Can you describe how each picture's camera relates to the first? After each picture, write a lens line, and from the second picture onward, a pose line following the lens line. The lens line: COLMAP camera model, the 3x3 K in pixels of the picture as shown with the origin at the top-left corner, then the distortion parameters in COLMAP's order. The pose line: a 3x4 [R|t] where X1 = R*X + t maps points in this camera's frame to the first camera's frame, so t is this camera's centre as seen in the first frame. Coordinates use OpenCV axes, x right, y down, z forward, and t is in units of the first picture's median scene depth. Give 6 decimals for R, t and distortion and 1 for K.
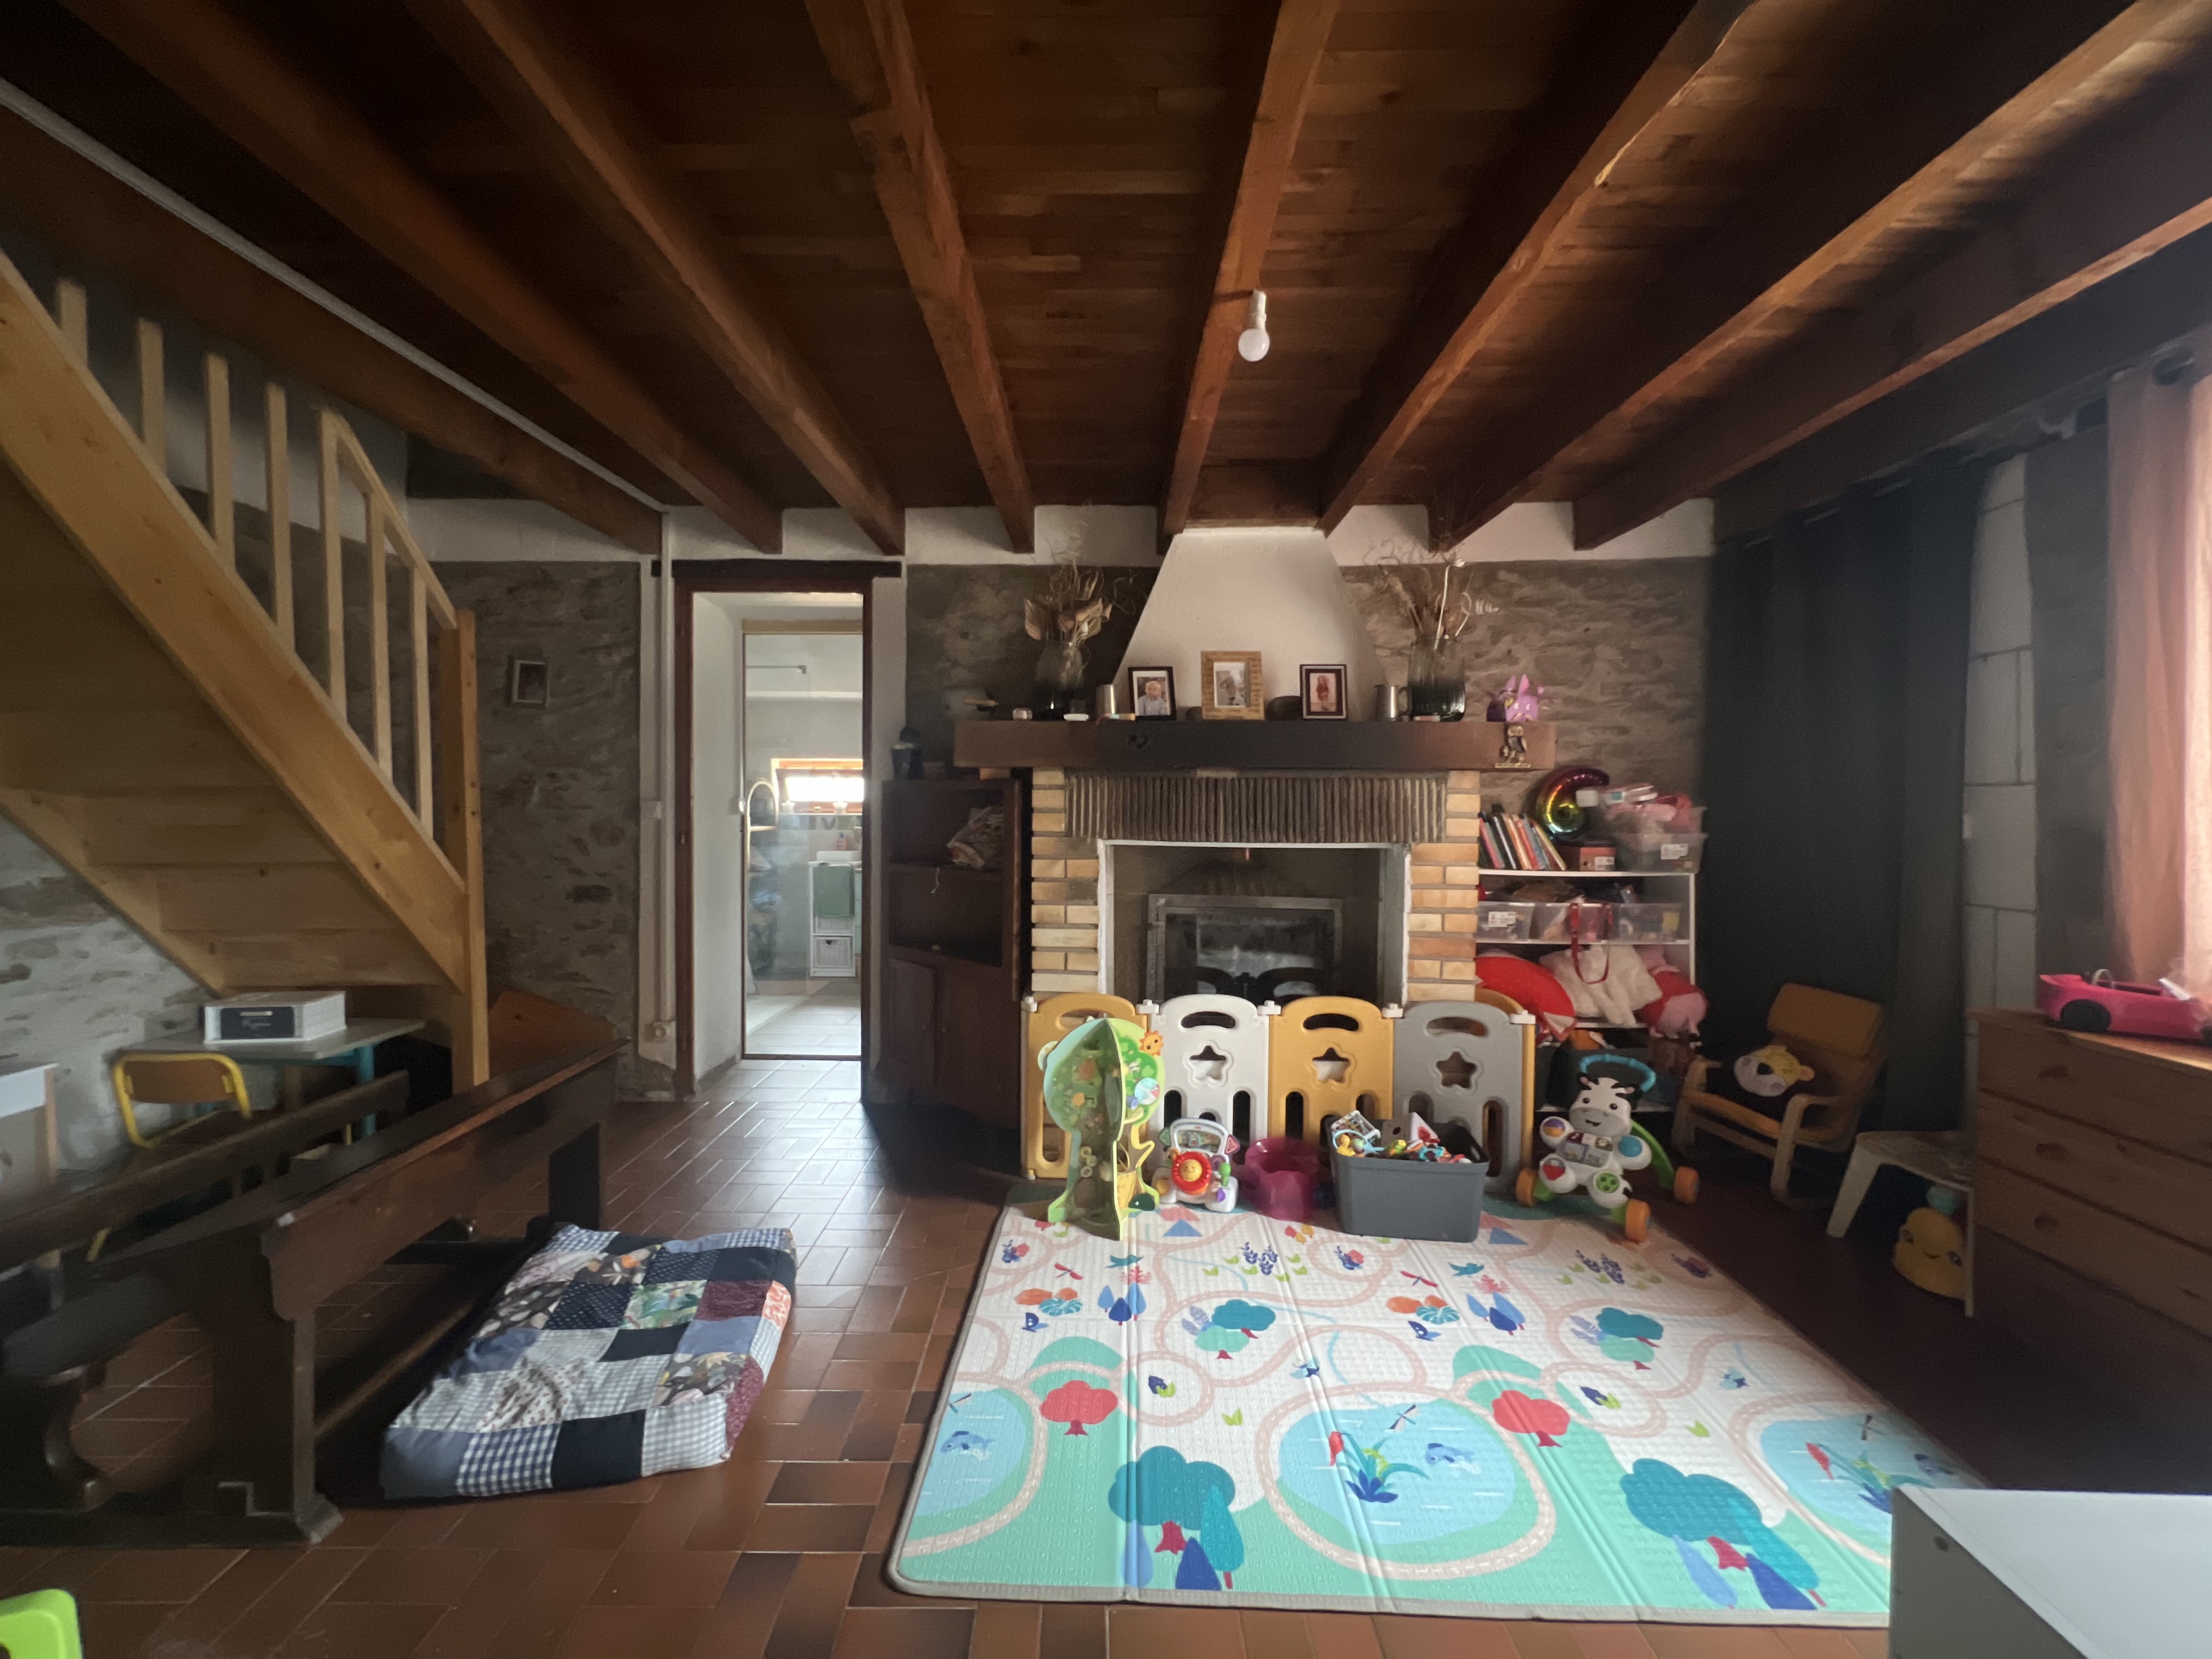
lens RADIAL K [[886.3, 0, 1105.1], [0, 886.3, 821.6], [0, 0, 1]] dist [-0.000133, 0.000433]
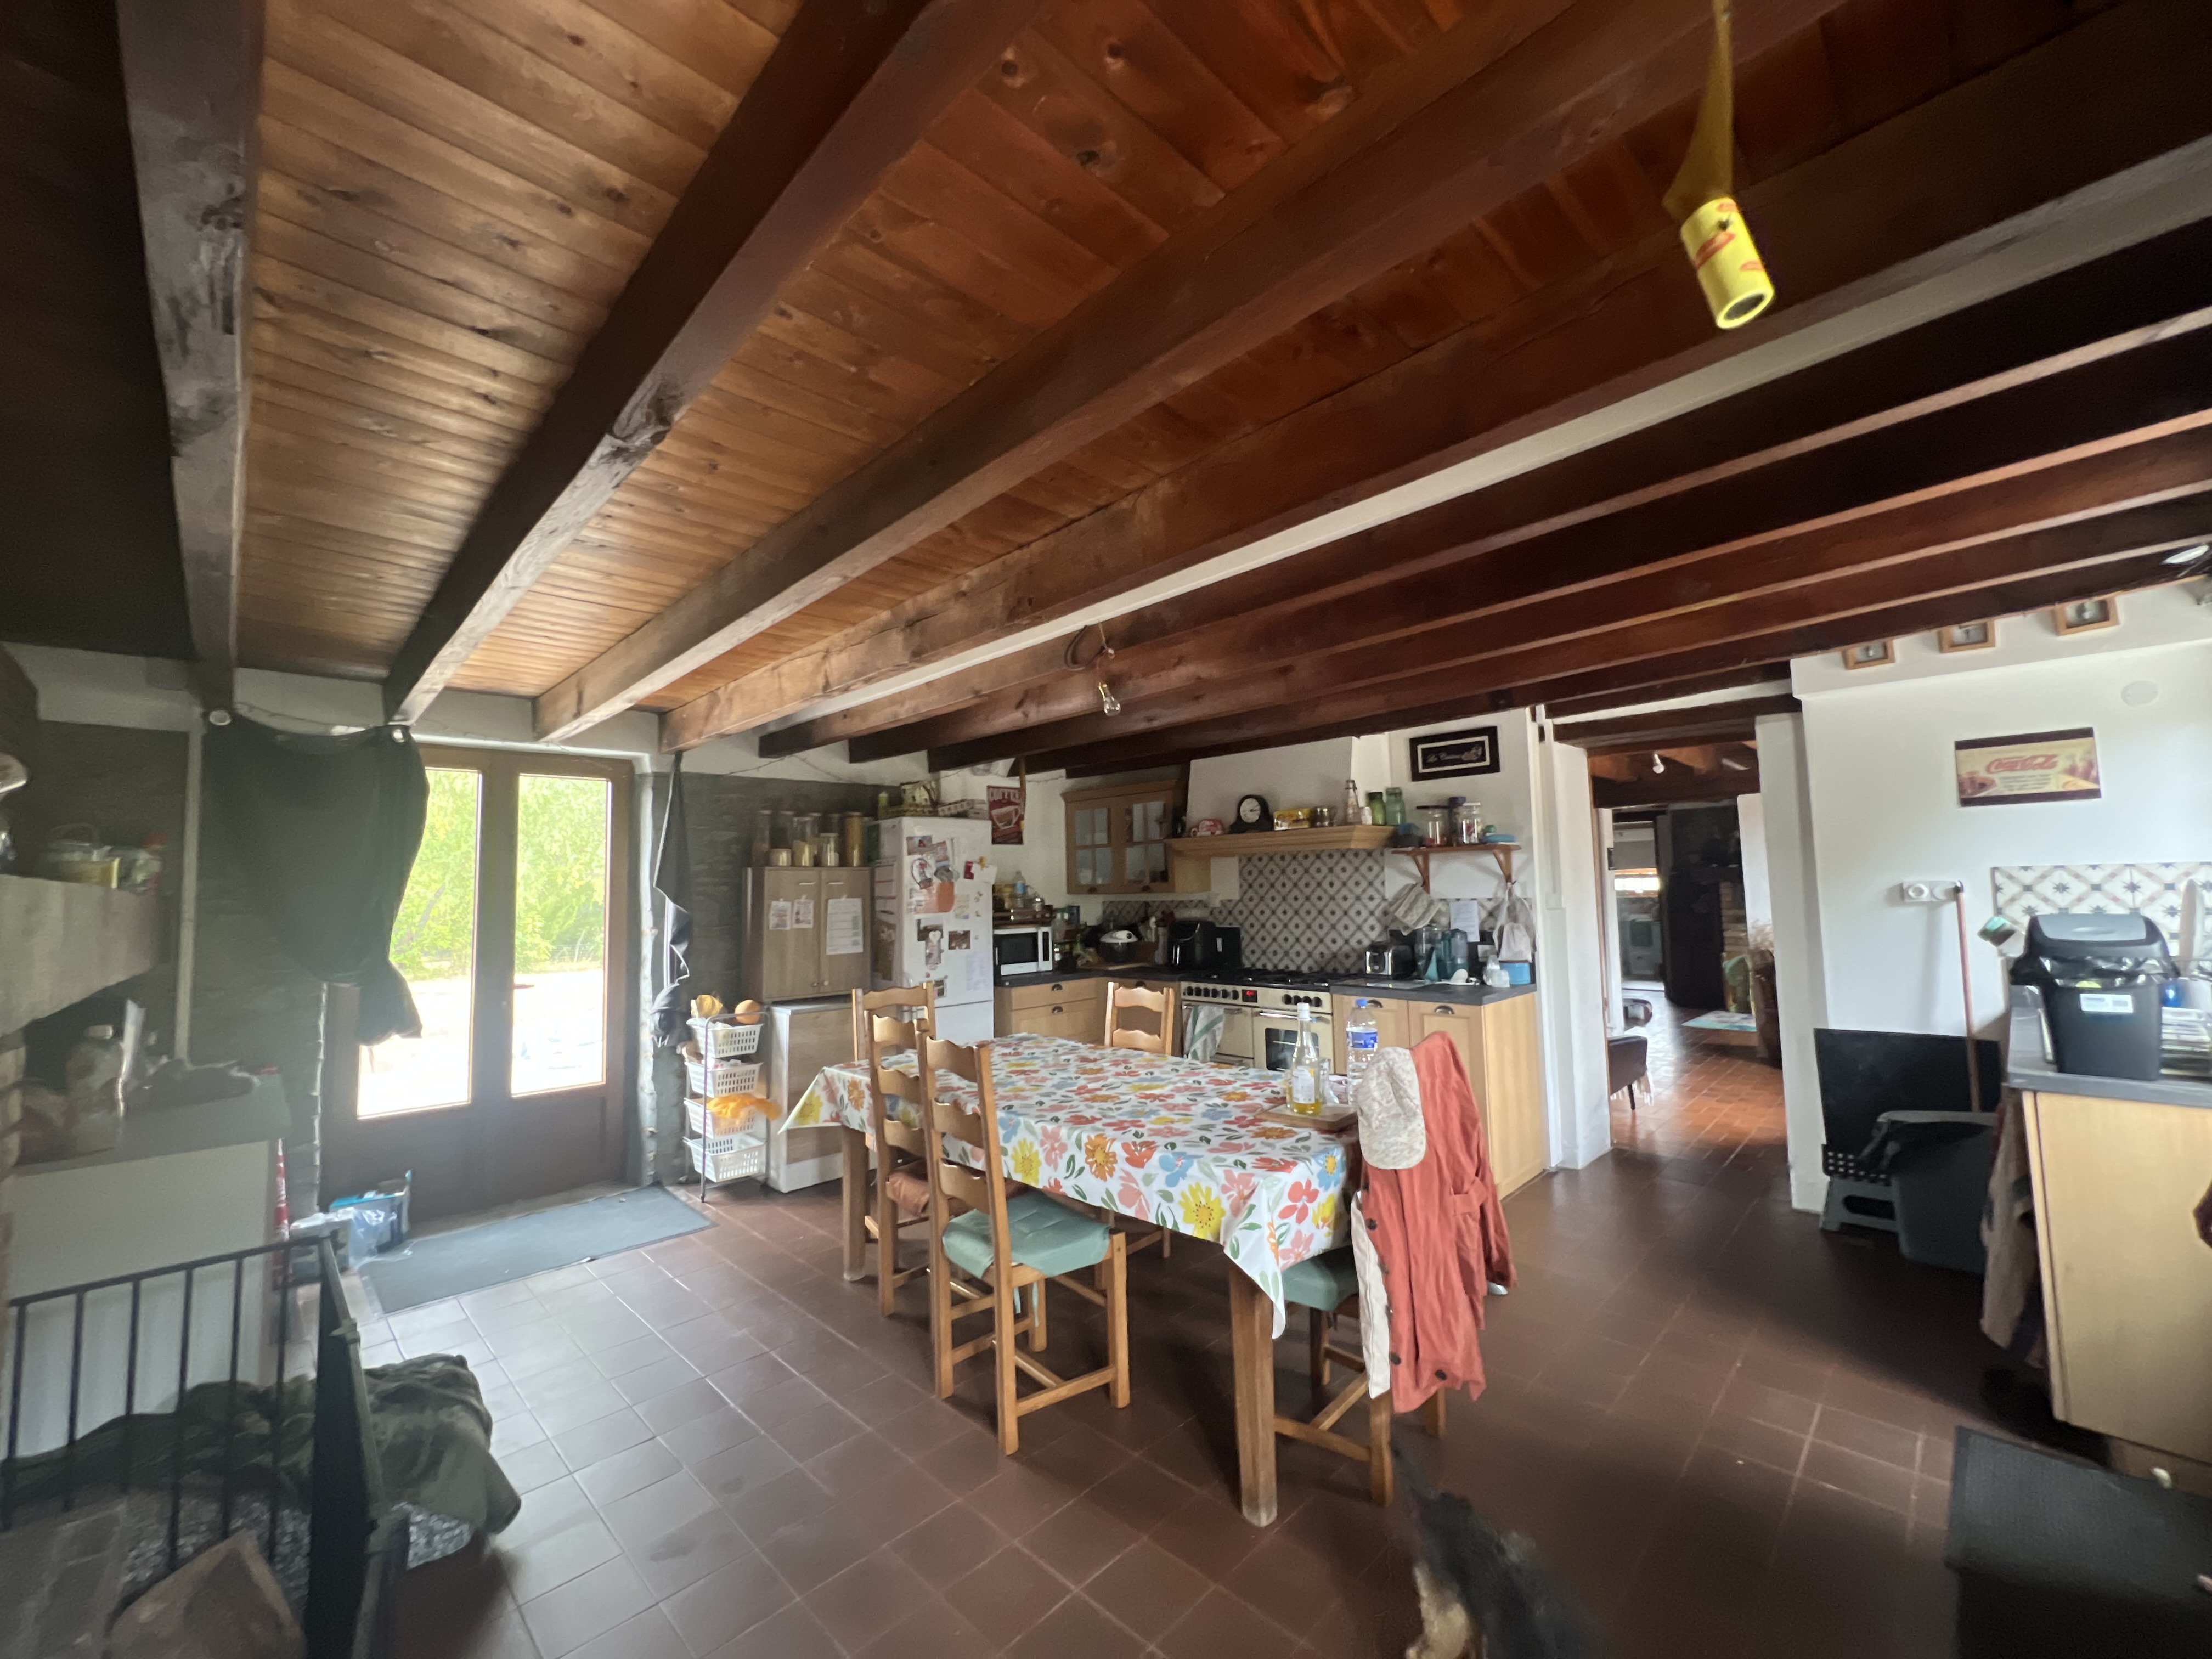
lens RADIAL K [[886.3, 0, 1105.1], [0, 886.3, 821.6], [0, 0, 1]] dist [-0.000133, 0.000433]
pose [[0.696907, -0.076624, -0.713056, 0.740887], [0.009556, 0.995180, -0.097600, 0.017280], [0.717098, 0.061204, 0.694280, -3.127815]]
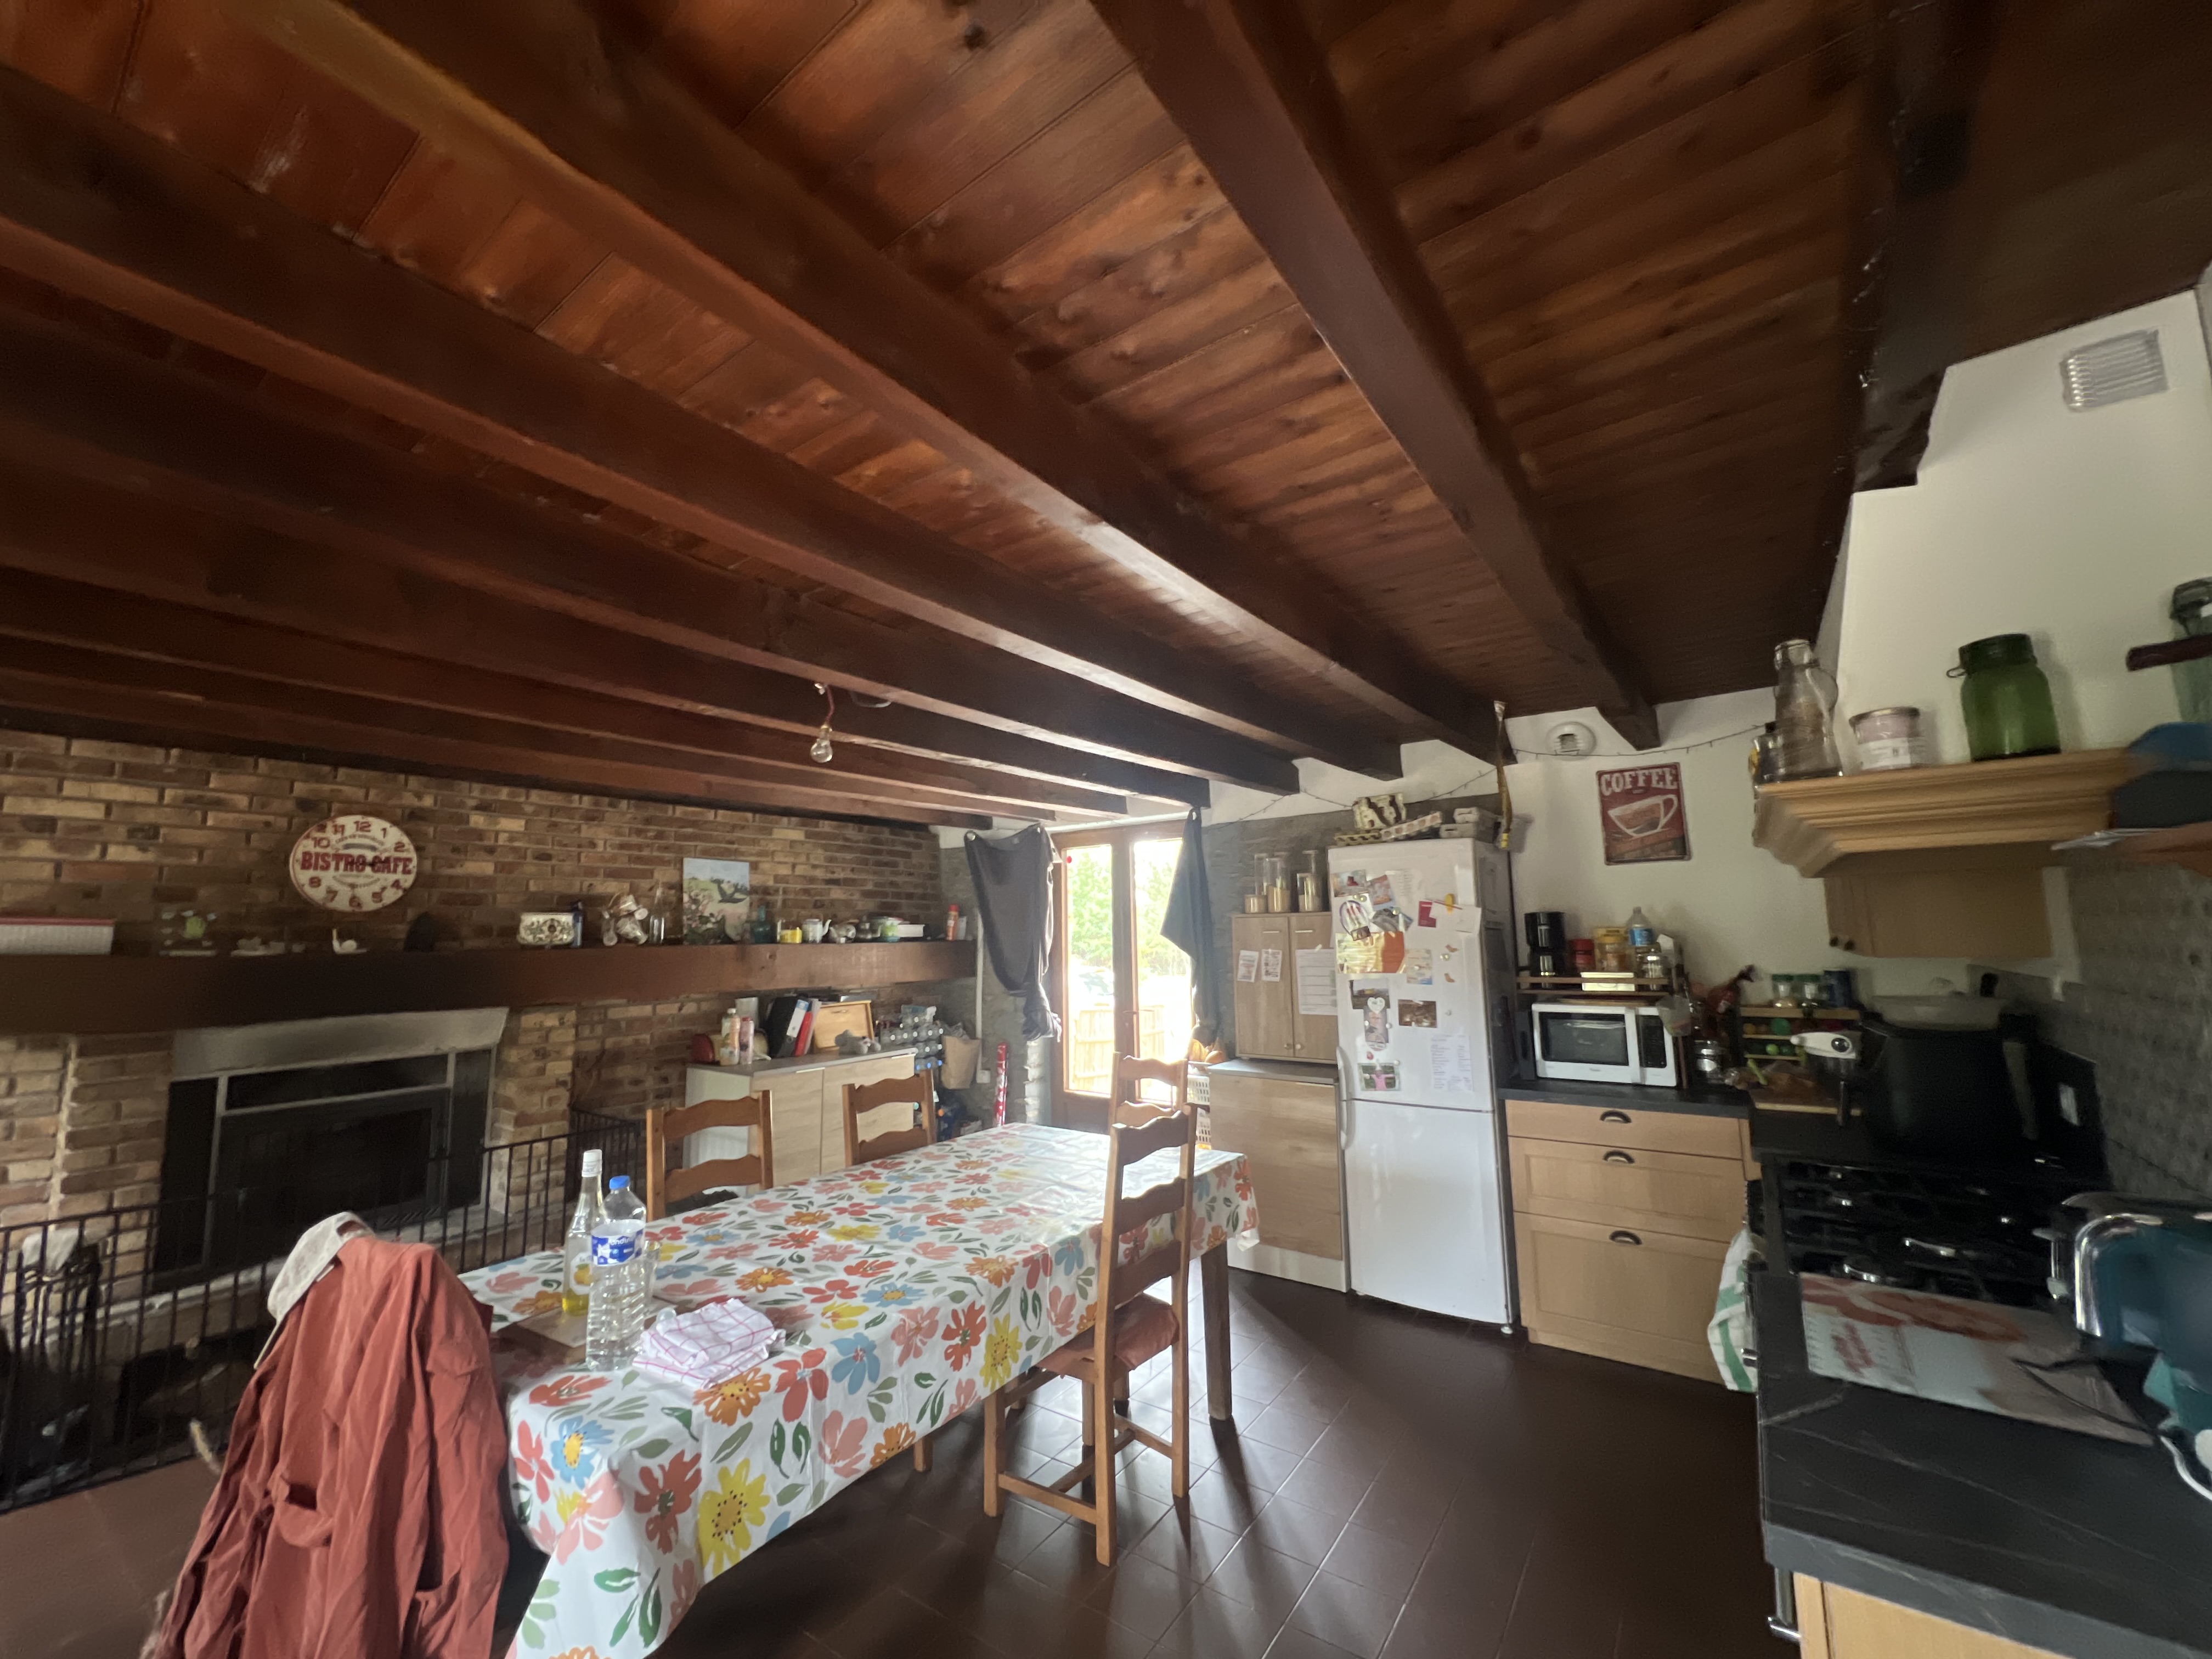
lens RADIAL K [[895.5, 0, 1099.5], [0, 895.5, 828.8], [0, 0, 1]] dist [-0.000135, -0.000004]
pose [[-0.591855, -0.085580, -0.801488, 0.552434], [-0.001712, 0.994479, -0.104923, -0.051070], [0.806042, -0.060727, -0.588734, -1.645131]]
